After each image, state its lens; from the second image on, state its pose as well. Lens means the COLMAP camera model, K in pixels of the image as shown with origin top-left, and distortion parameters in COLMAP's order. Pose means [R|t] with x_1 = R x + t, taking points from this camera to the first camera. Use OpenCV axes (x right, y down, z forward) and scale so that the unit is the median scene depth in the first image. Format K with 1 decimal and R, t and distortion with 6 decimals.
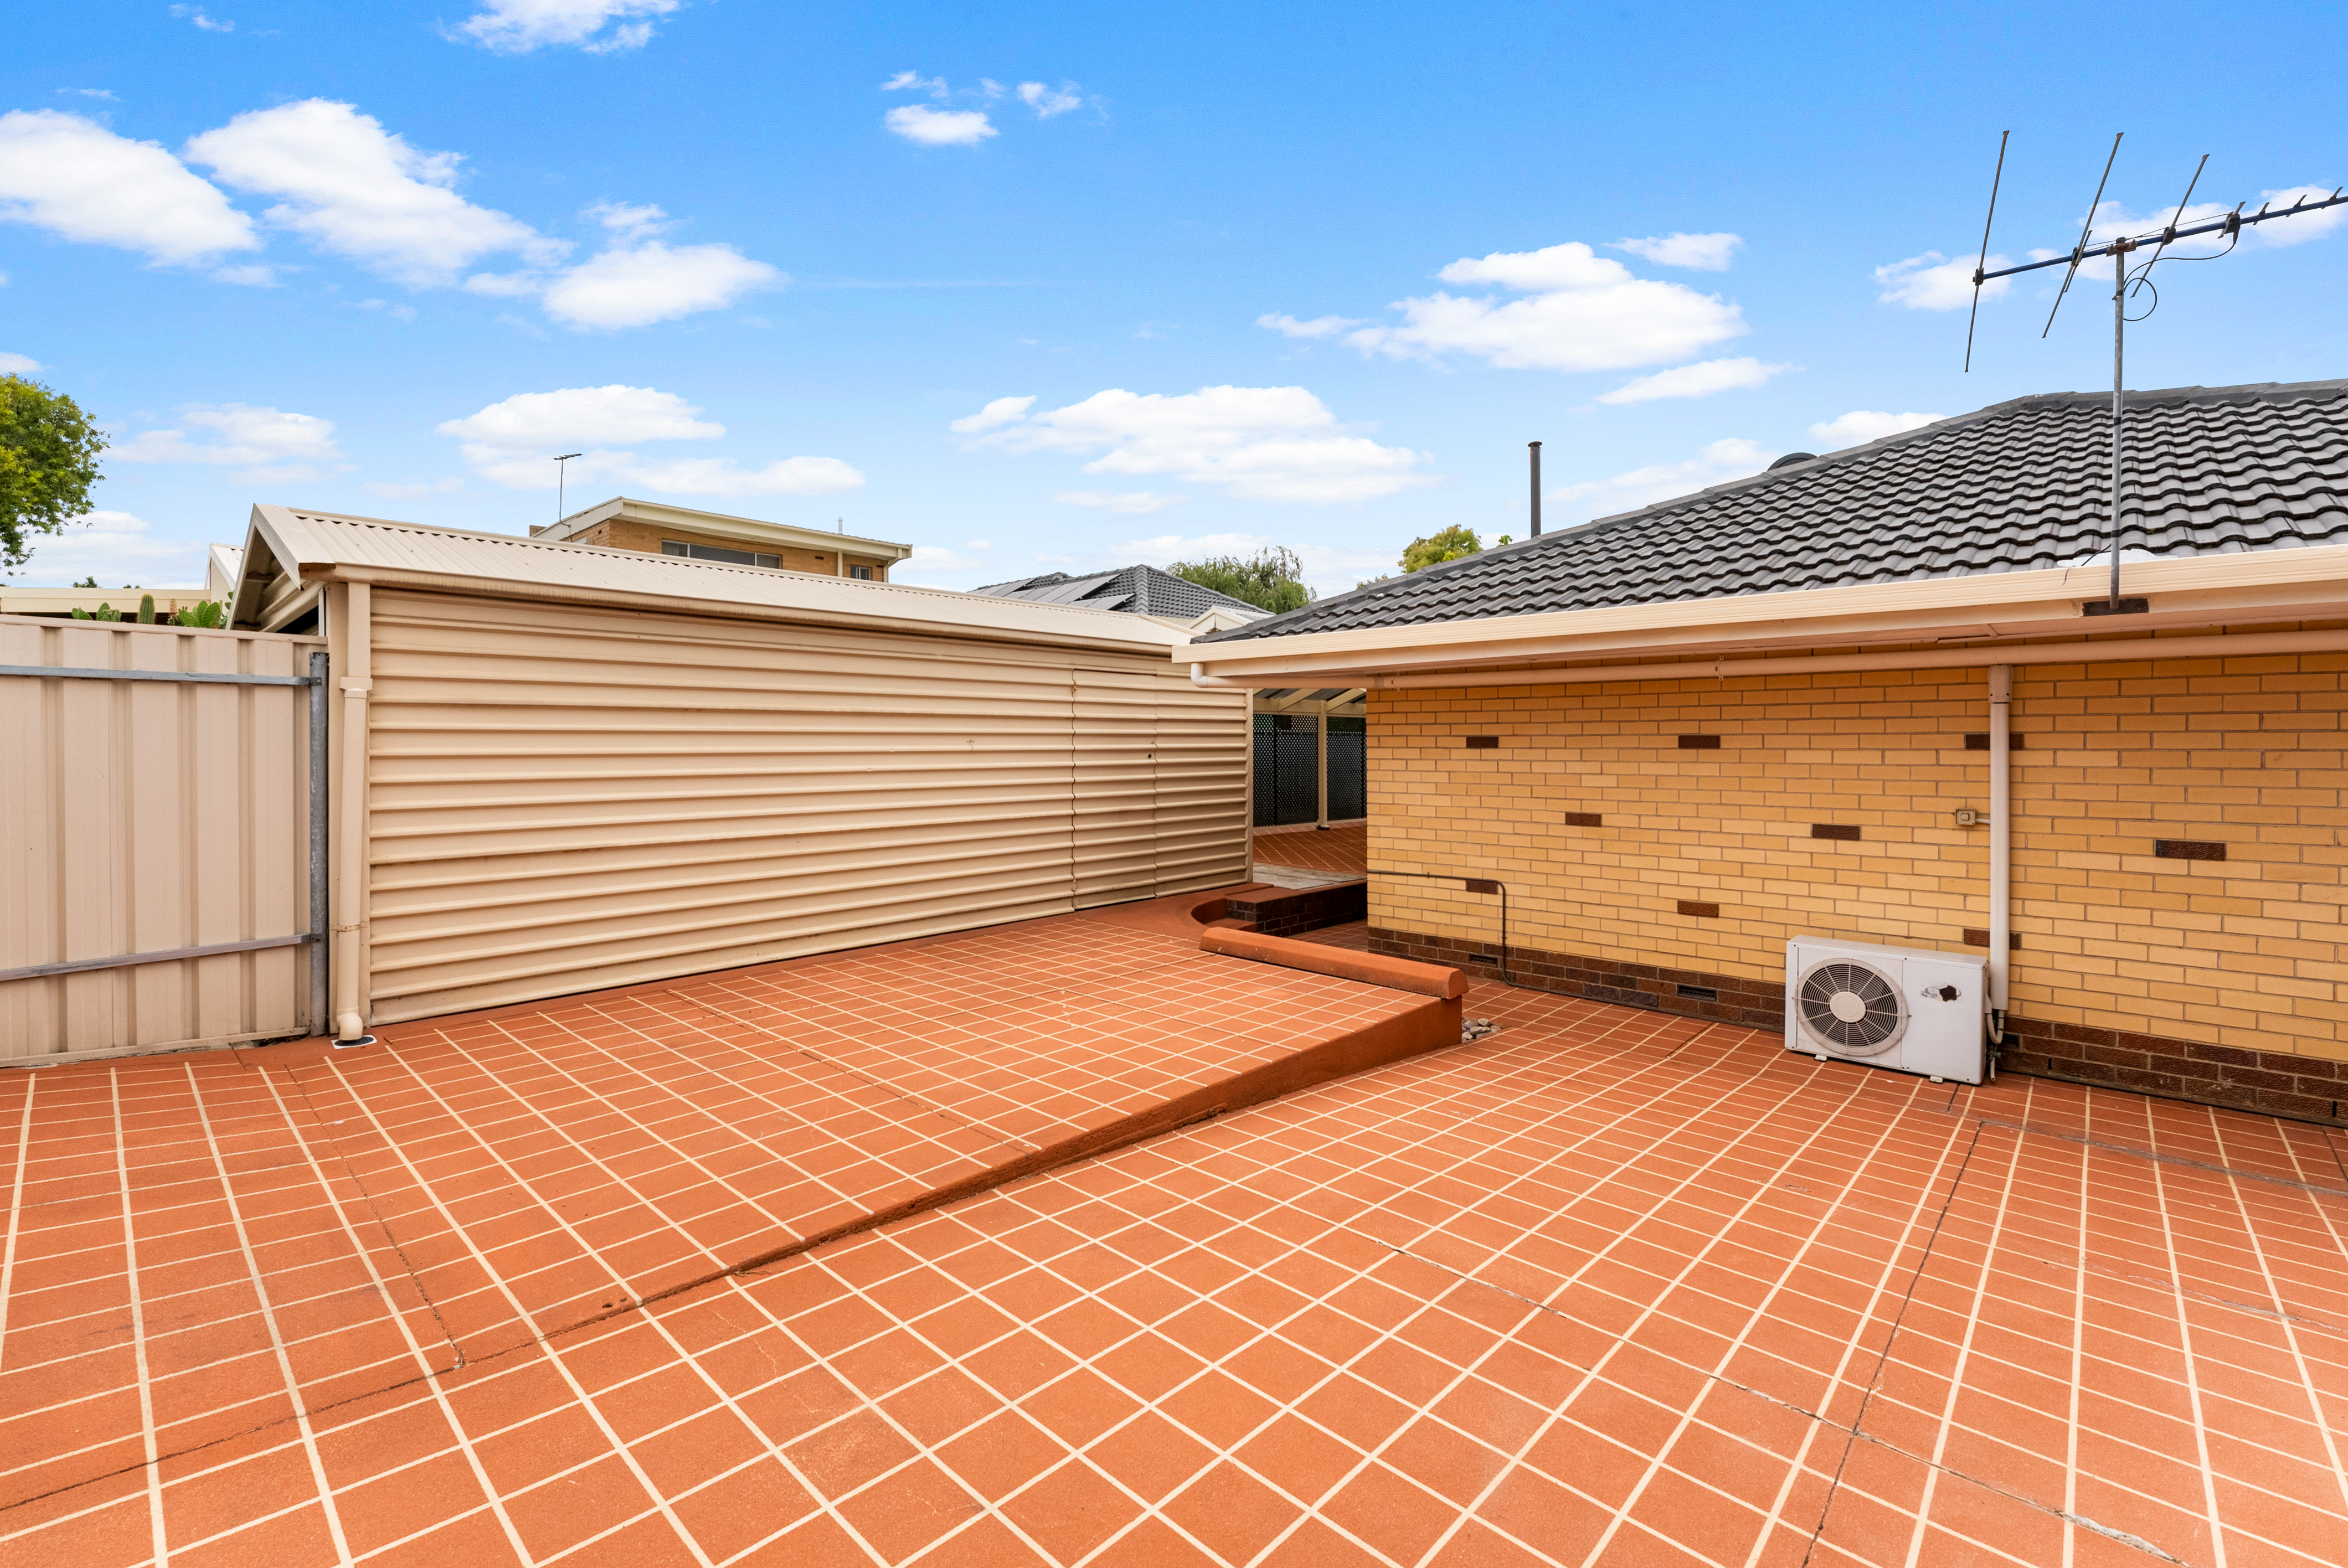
lens RADIAL K [[1015.7, 0, 1174.2], [0, 1015.7, 746.5], [0, 0, 1]] dist [-0.001976, -0.000500]
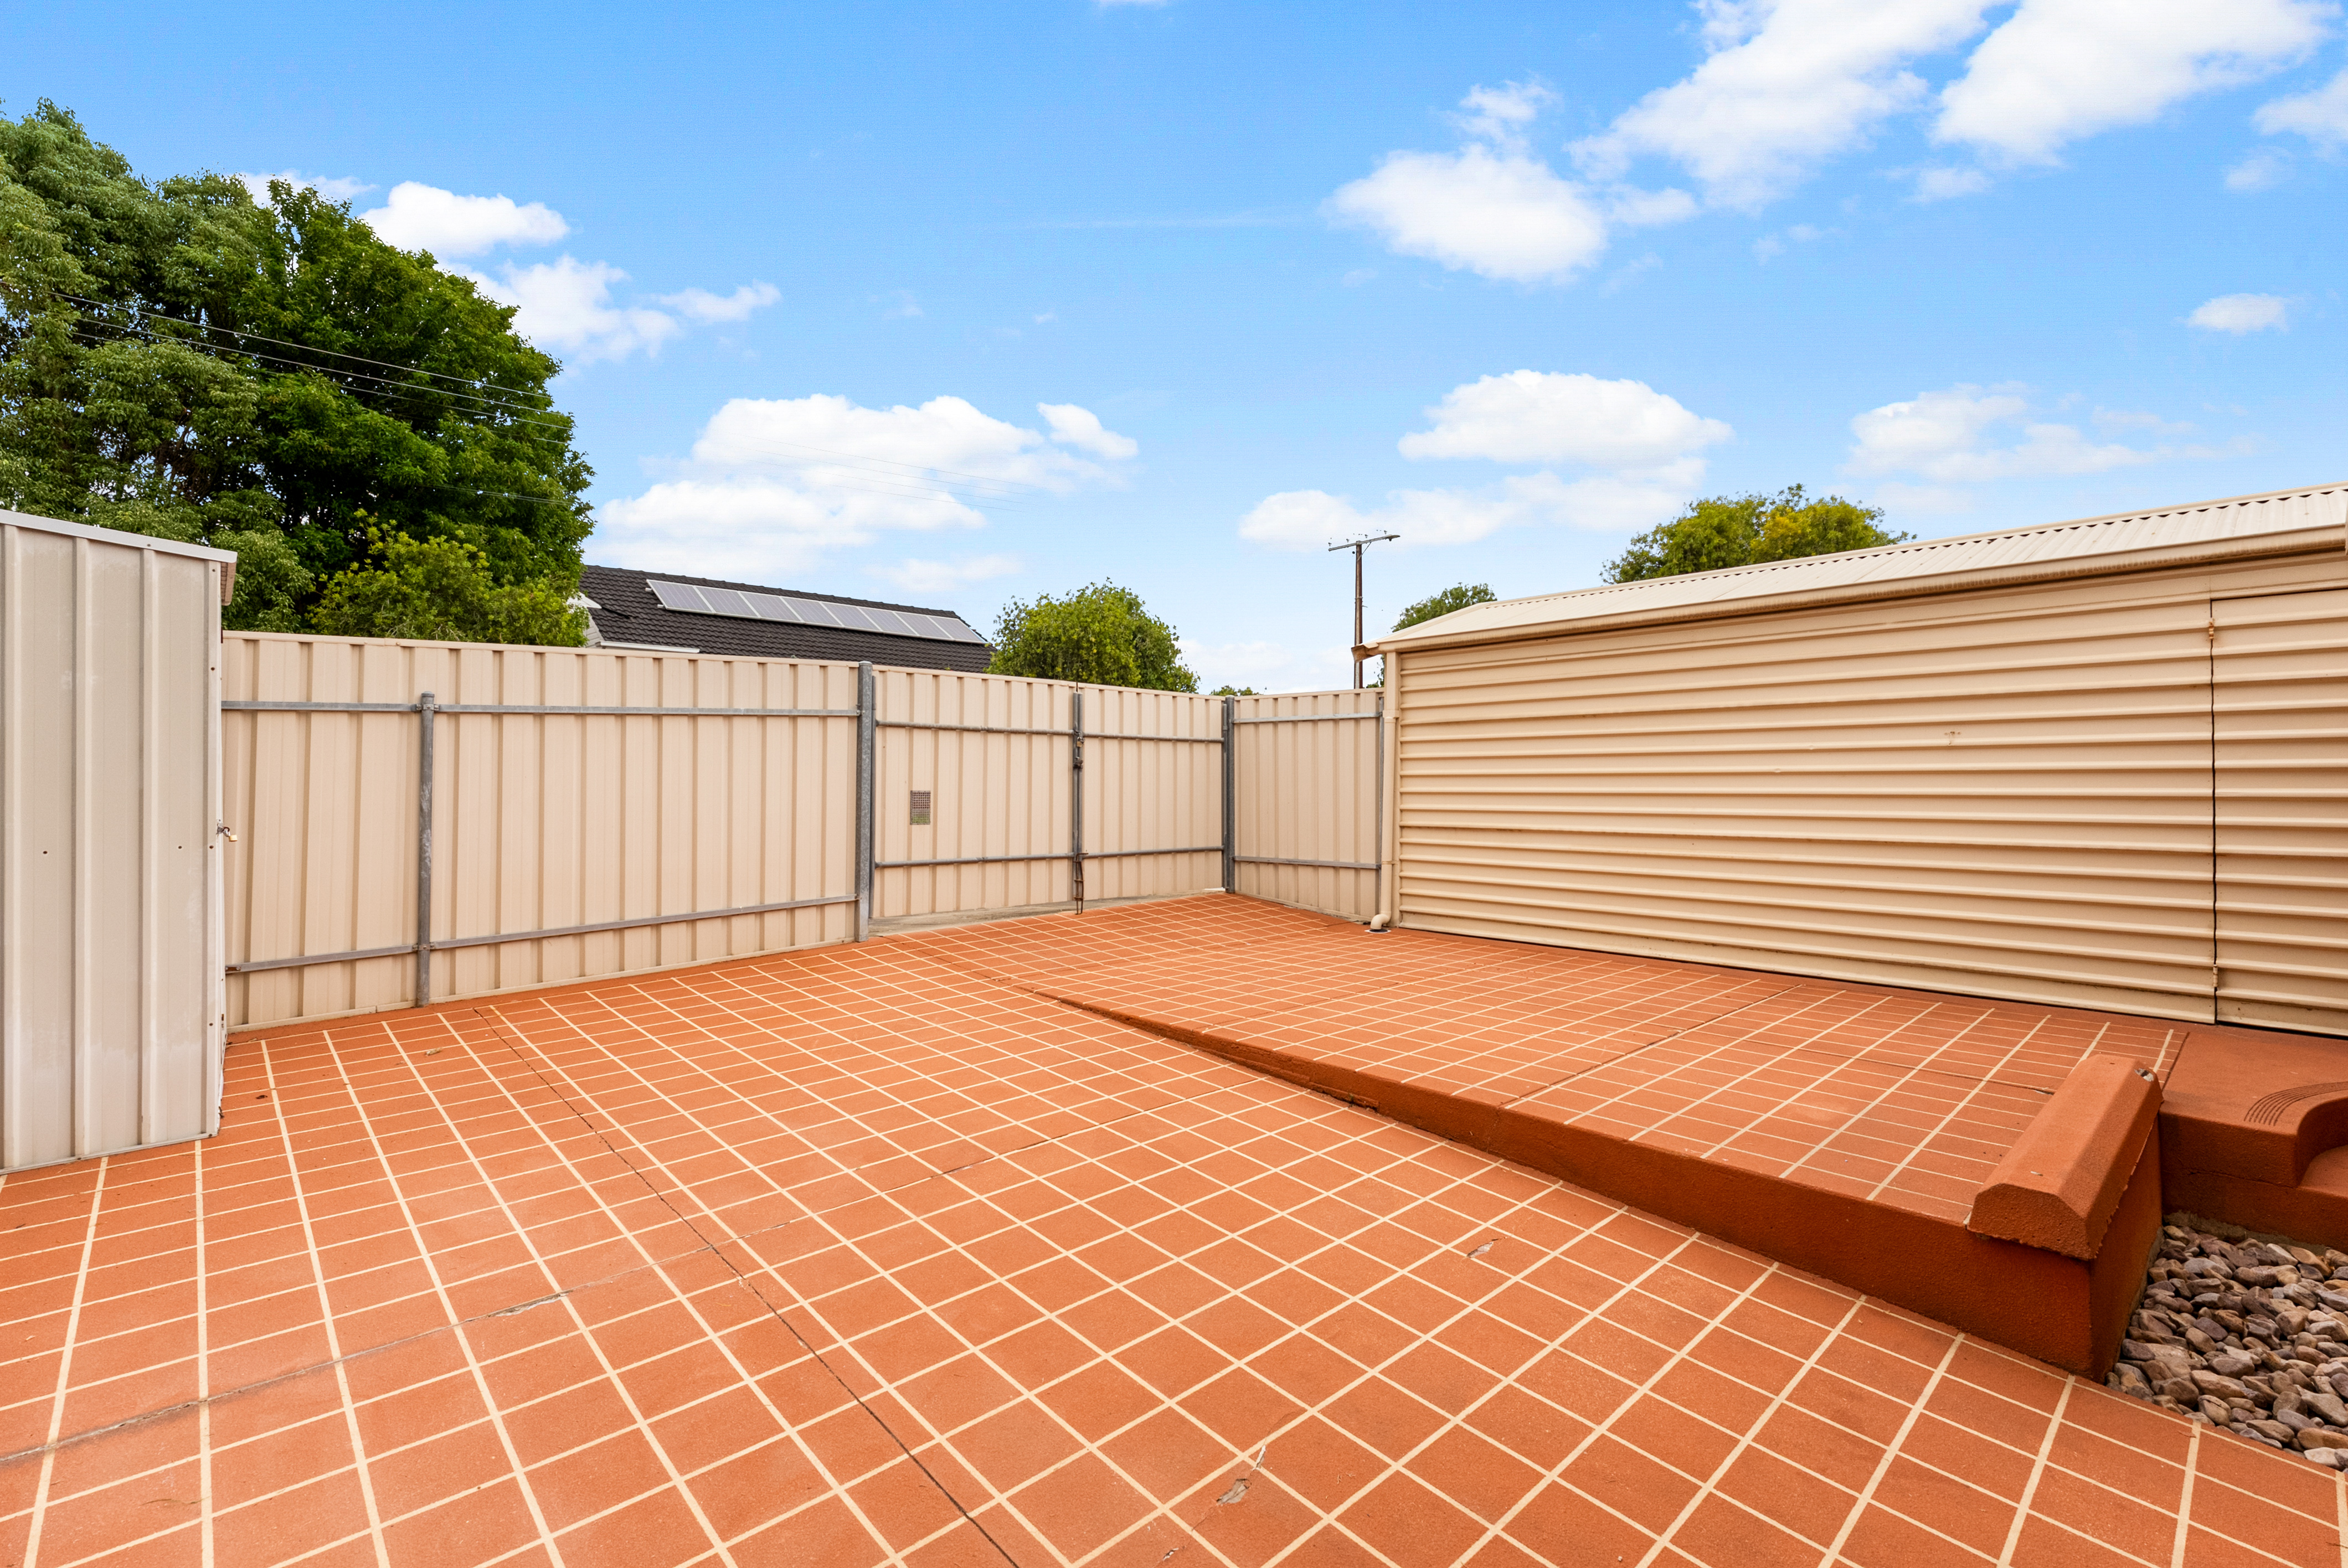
lens RADIAL K [[1033.5, 0, 1169.6], [0, 1033.5, 779.8], [0, 0, 1]] dist [0.000456, -0.000132]
pose [[-0.072300, -0.006637, -0.997361, 0.962263], [-0.009422, 0.999938, -0.005971, 0.063124], [0.997338, 0.008965, -0.072358, 0.840096]]
